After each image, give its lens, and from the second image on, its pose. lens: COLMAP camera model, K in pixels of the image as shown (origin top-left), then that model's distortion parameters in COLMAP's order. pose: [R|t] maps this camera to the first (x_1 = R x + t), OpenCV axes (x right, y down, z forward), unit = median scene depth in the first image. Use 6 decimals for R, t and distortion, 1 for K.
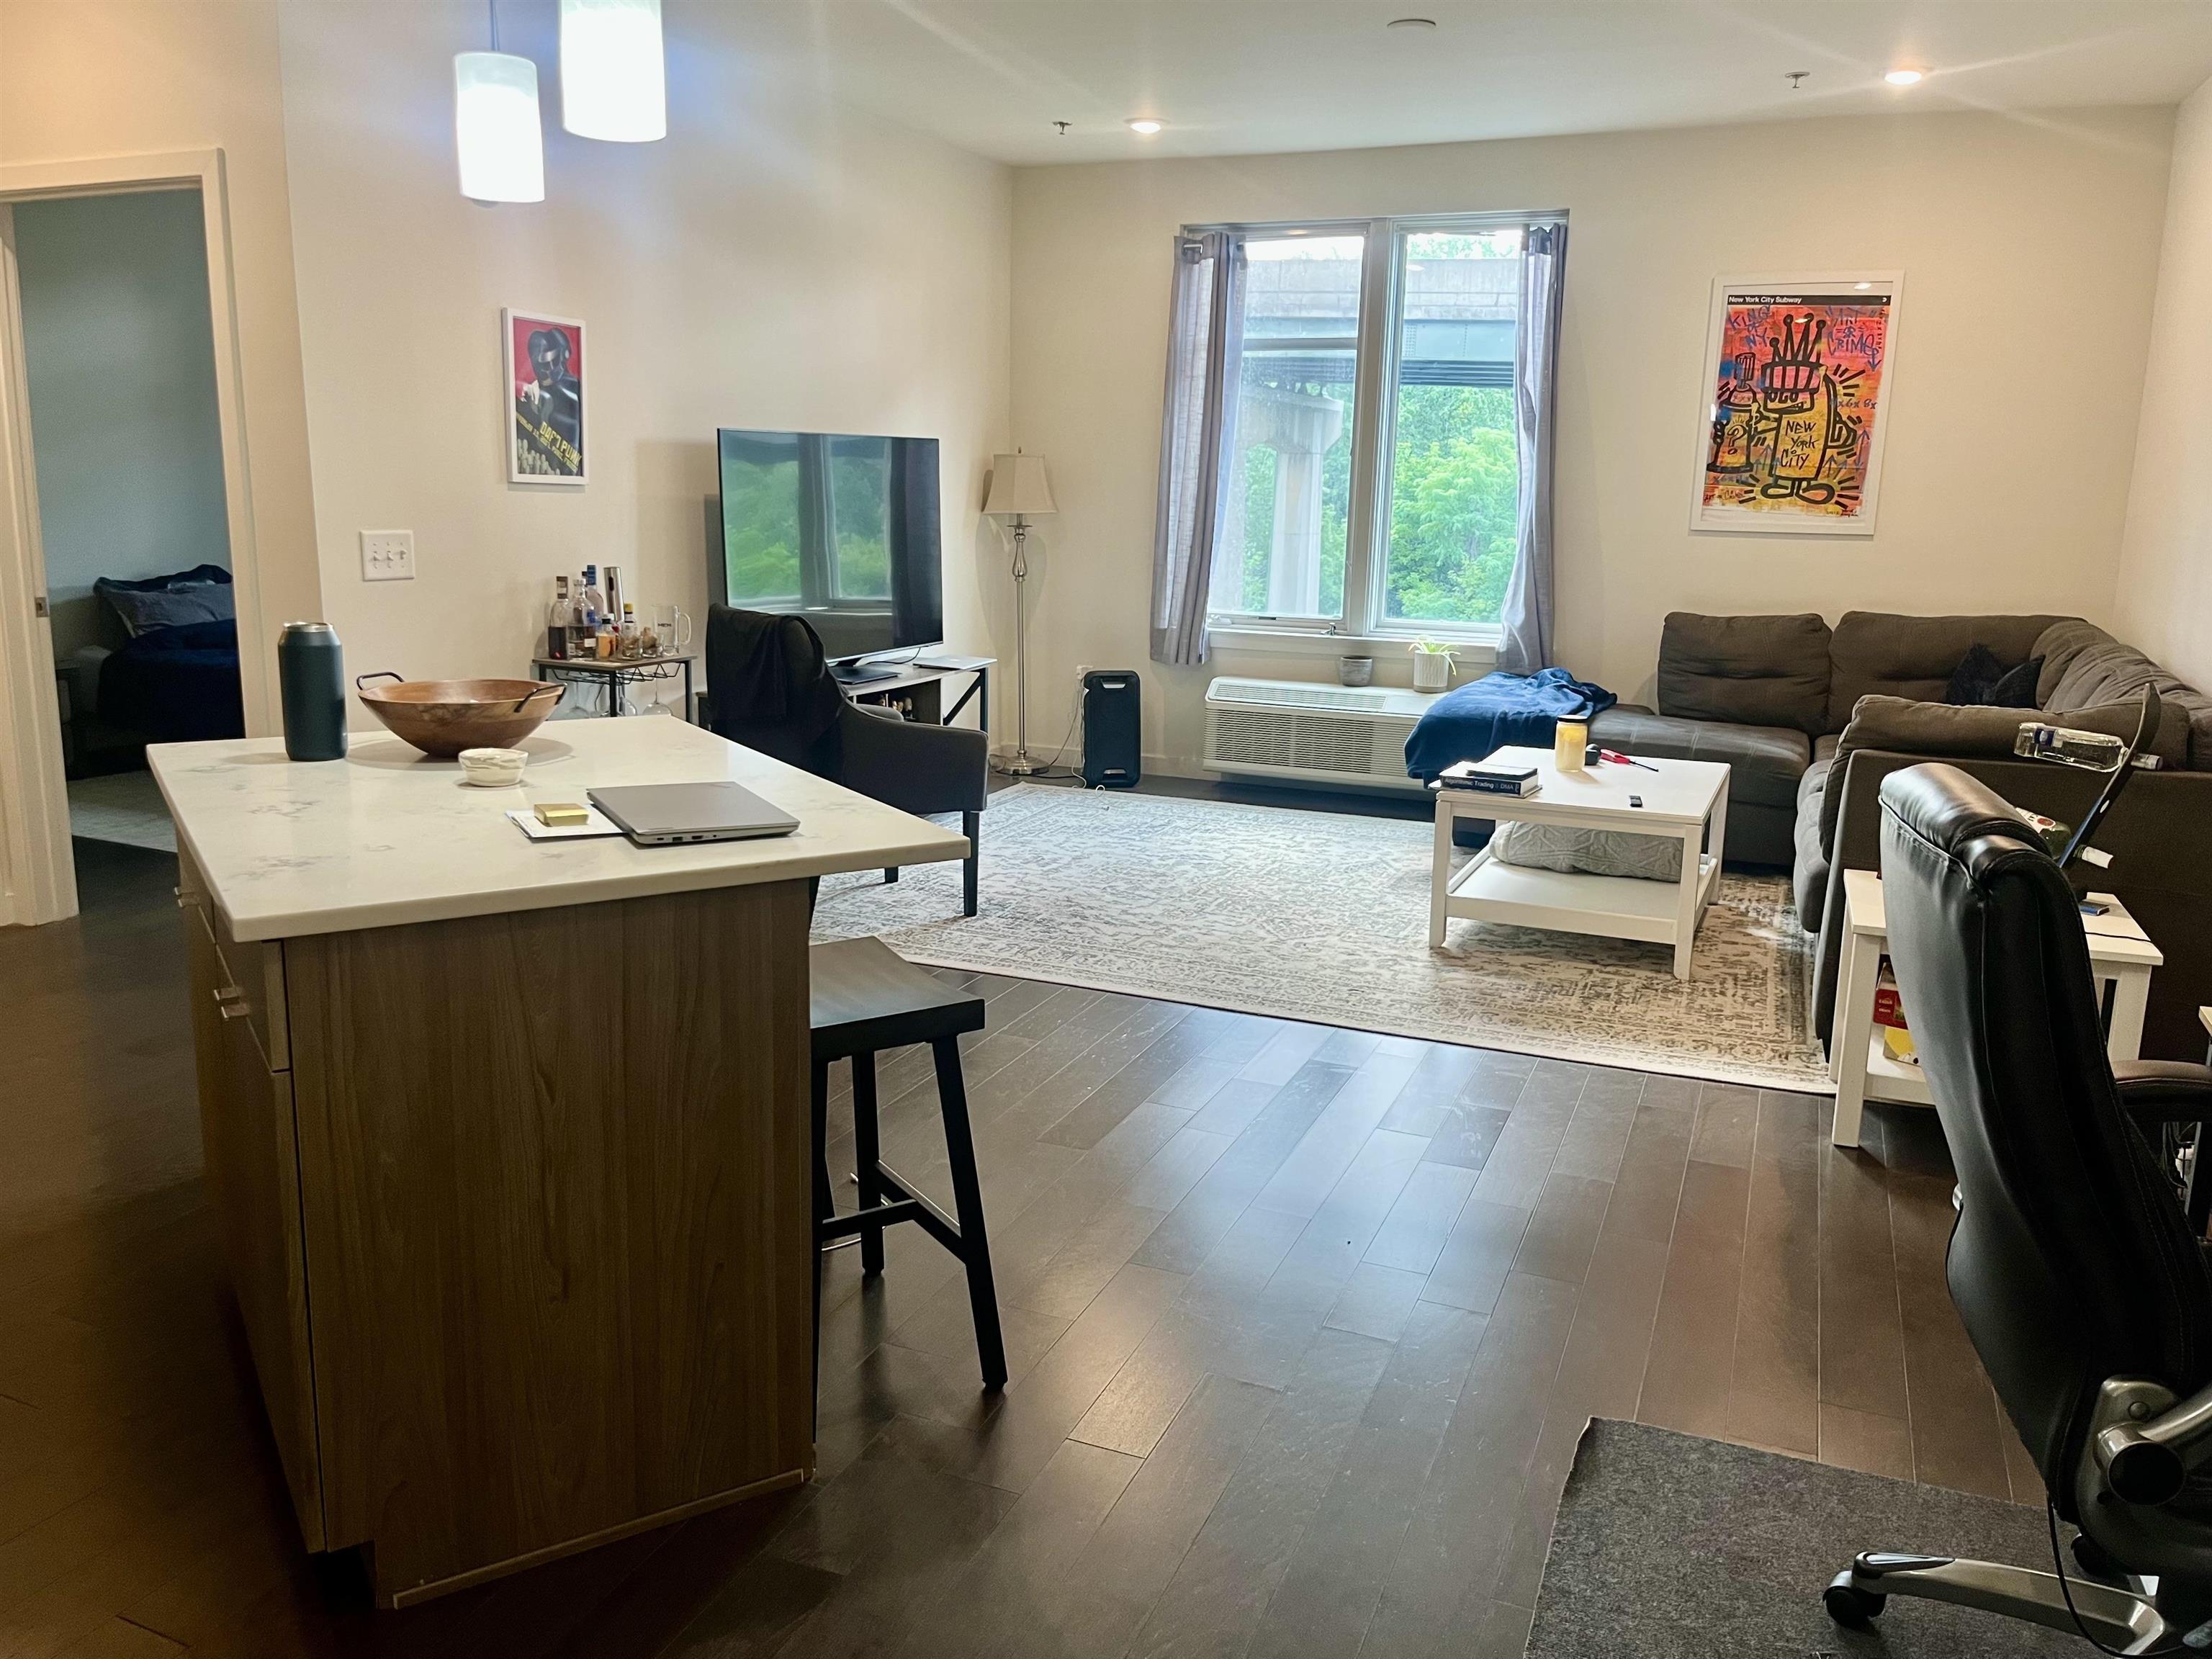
lens RADIAL K [[1651.2, 0, 1097.5], [0, 1651.2, 819.6], [0, 0, 1]] dist [0.015402, -0.013728]
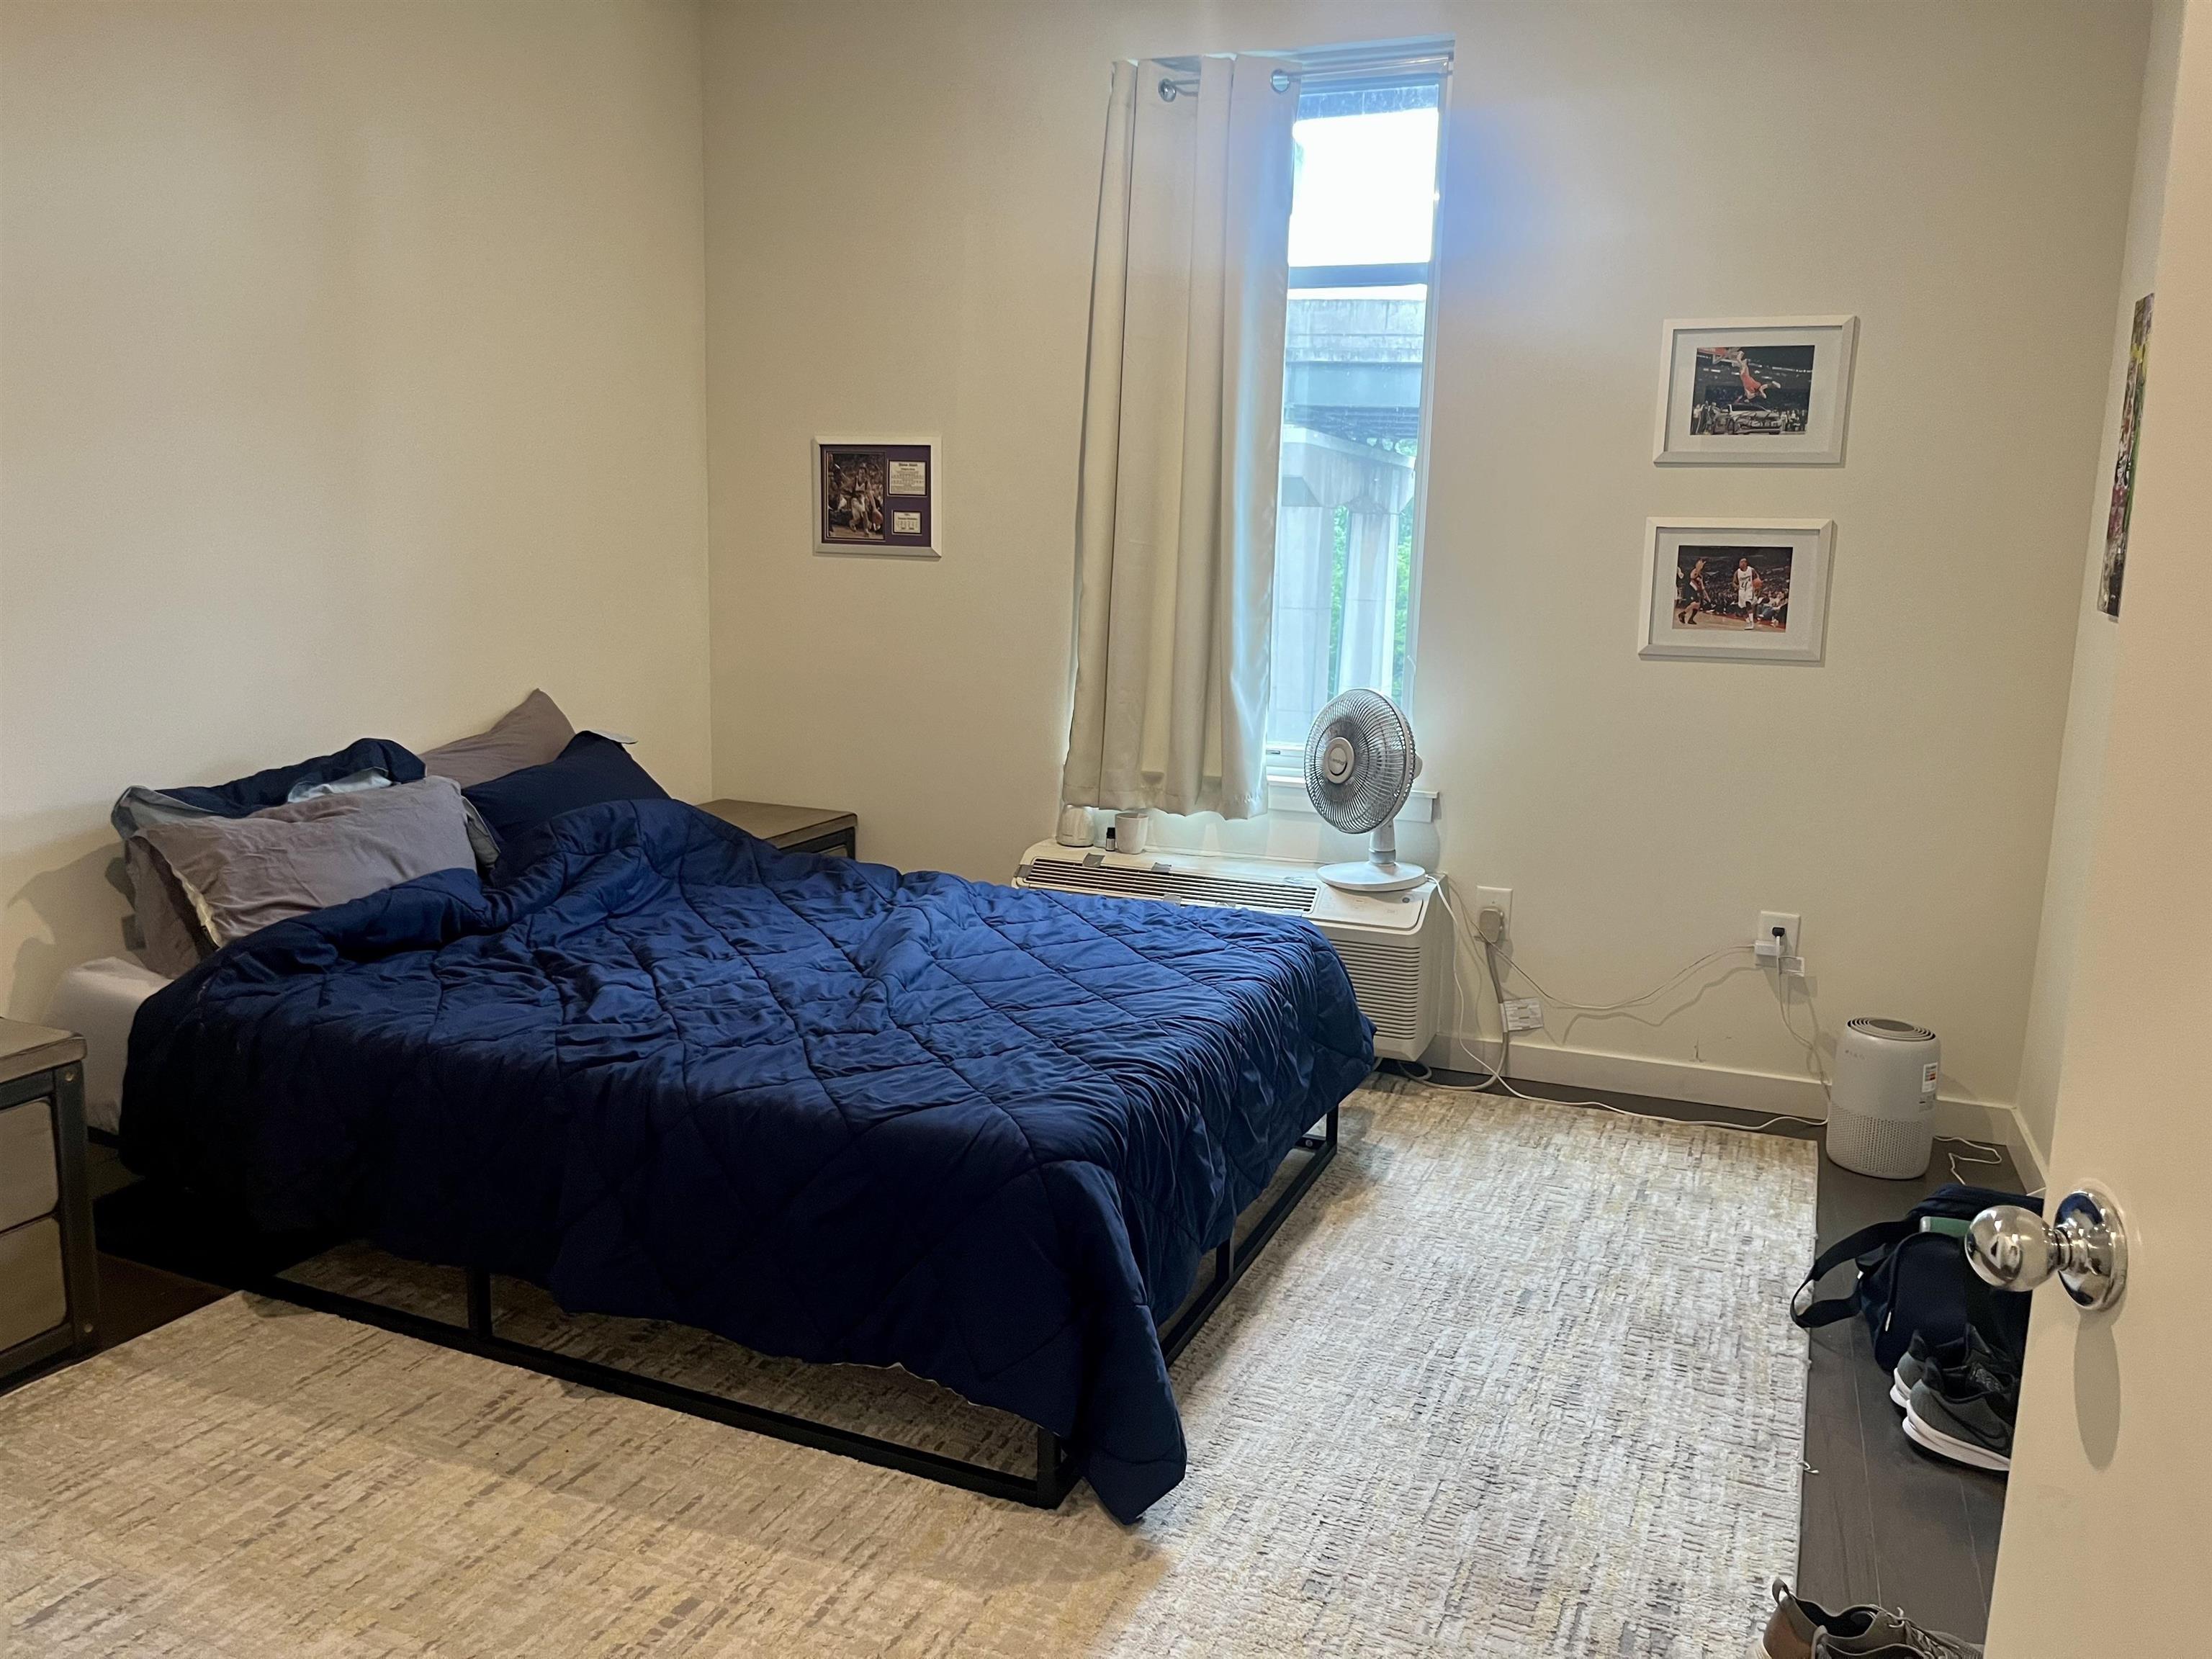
lens RADIAL K [[1651.2, 0, 1106.4], [0, 1651.2, 833.1], [0, 0, 1]] dist [0.015402, -0.013728]
pose [[0.999293, -0.010574, 0.036073, -0.053784], [0.011636, 0.999501, -0.029366, -0.017091], [-0.035744, 0.029765, 0.998918, 0.083679]]
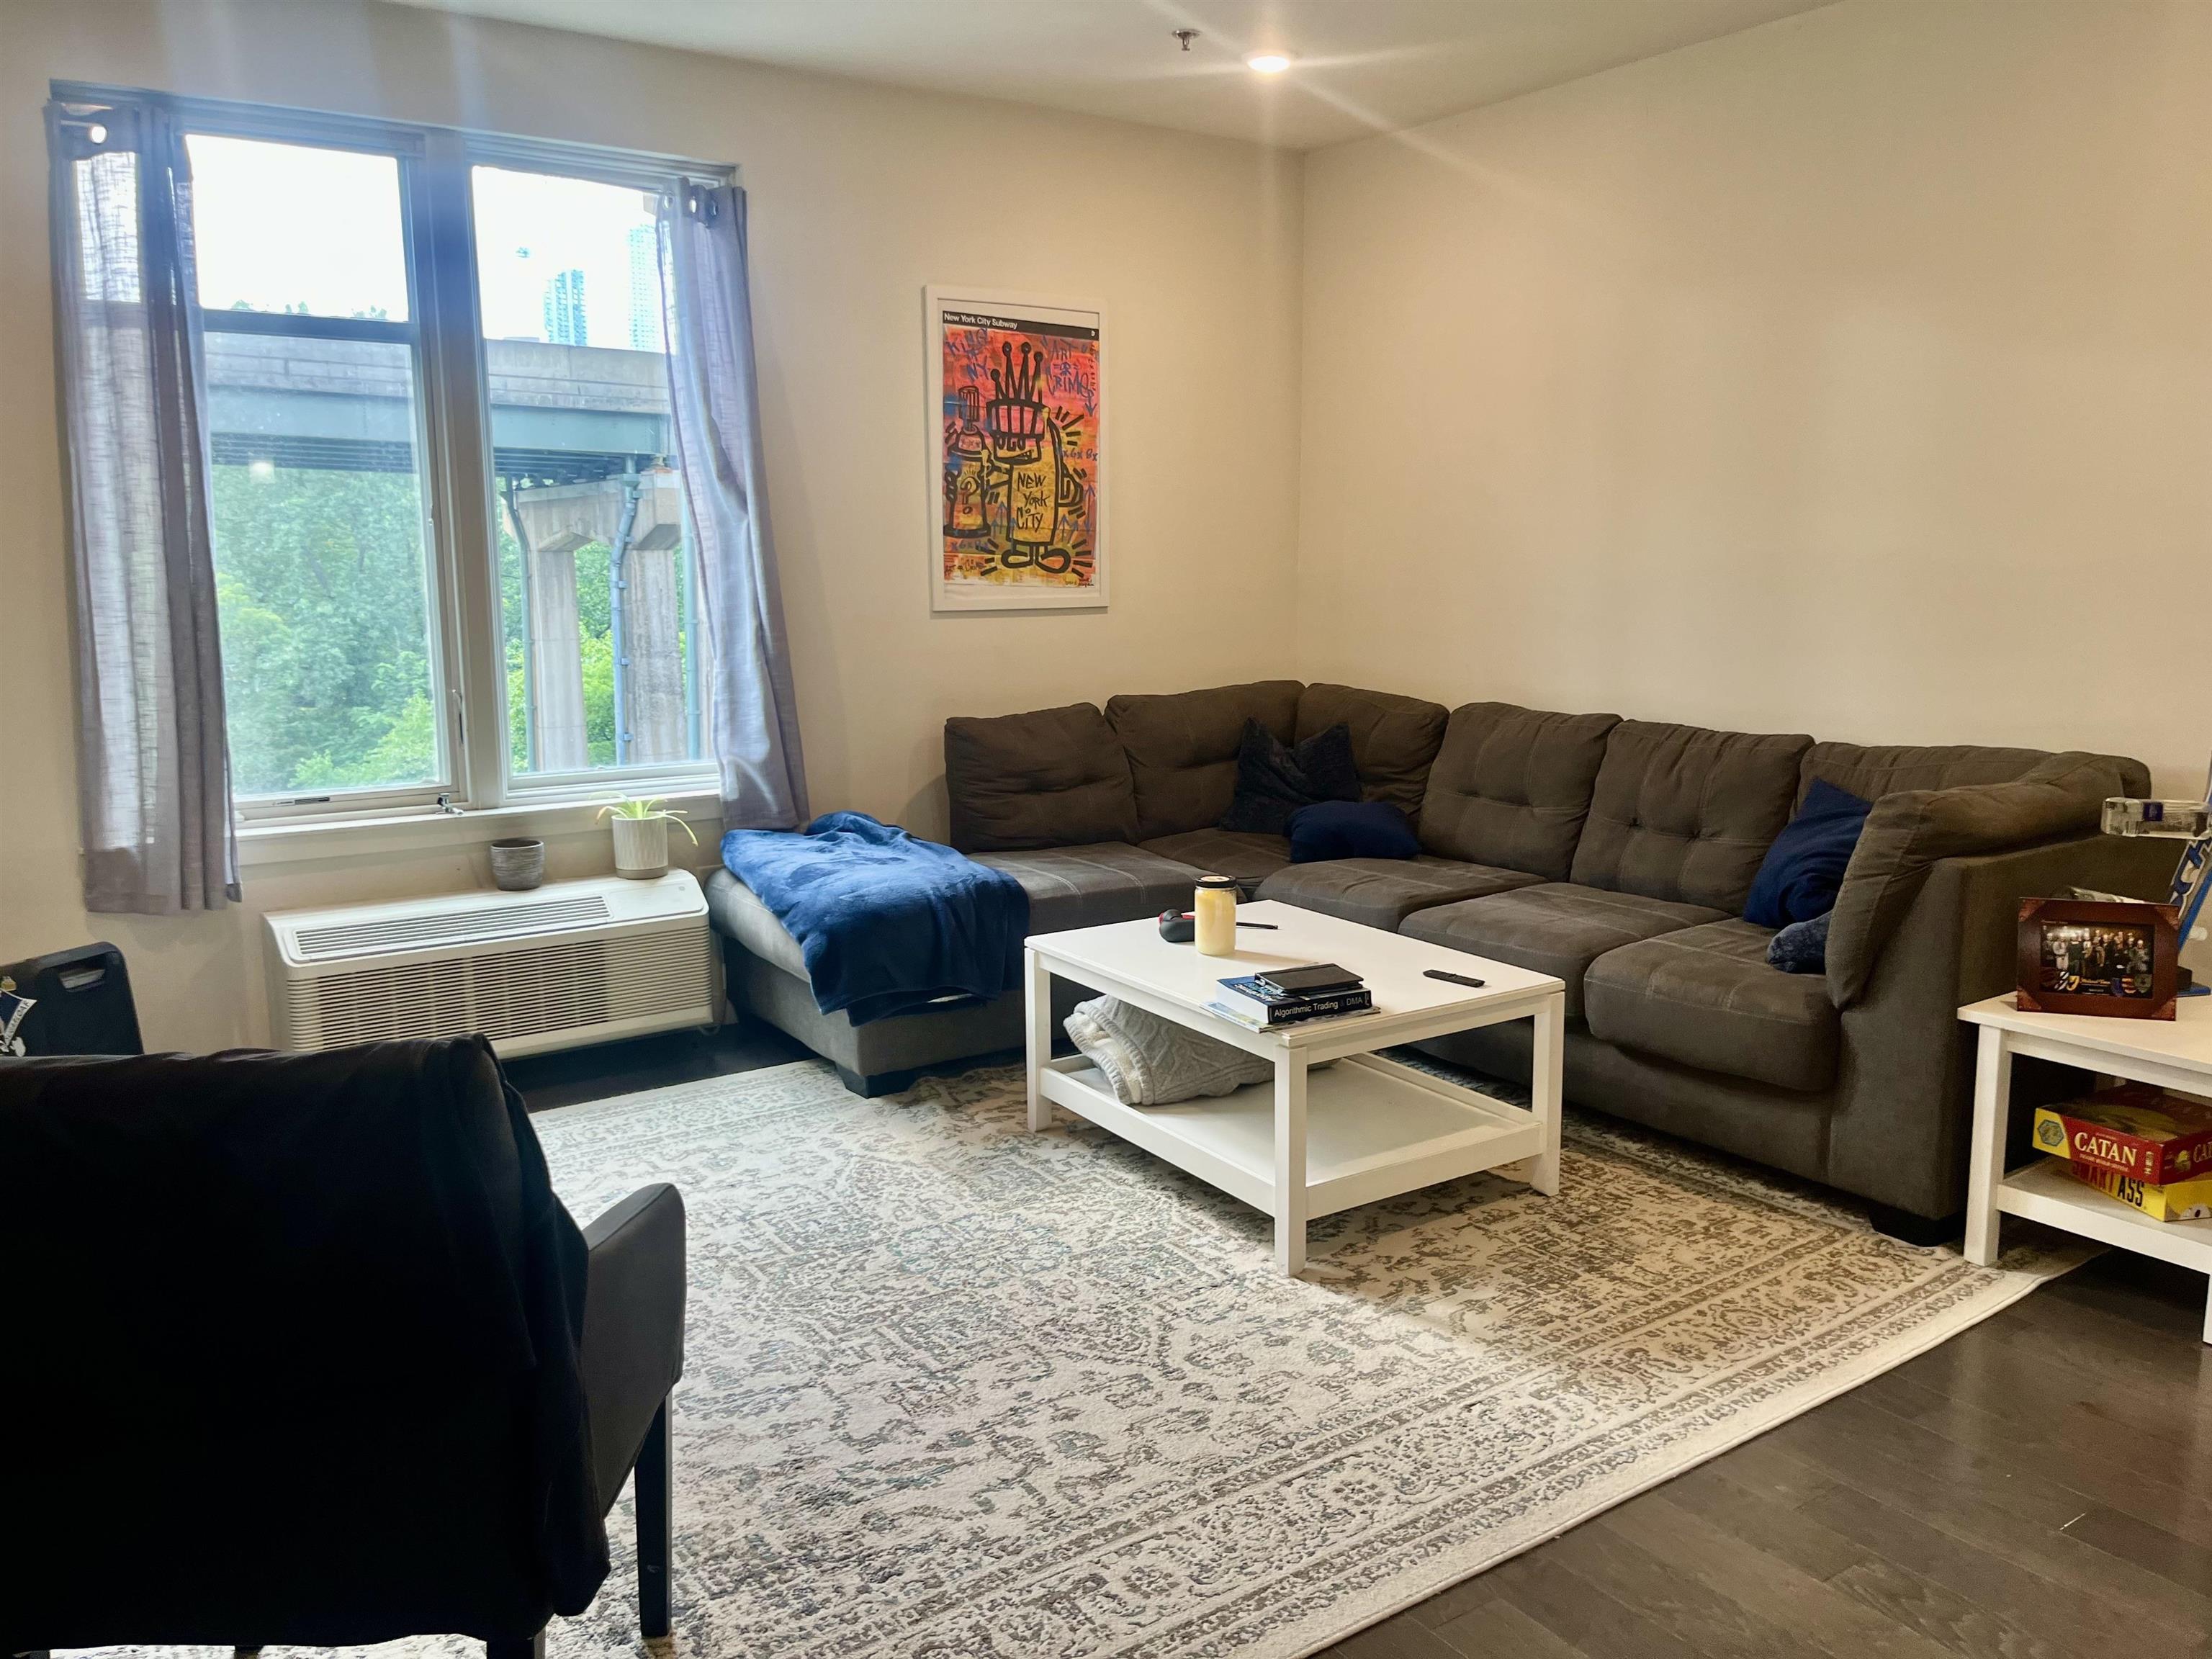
lens RADIAL K [[1651.2, 0, 1110.0], [0, 1651.2, 832.5], [0, 0, 1]] dist [0.015402, -0.013728]
pose [[0.546175, -0.158518, 0.822536, -0.257869], [0.189025, 0.979928, 0.063335, -0.111421], [-0.816065, 0.120888, 0.565176, 0.530355]]
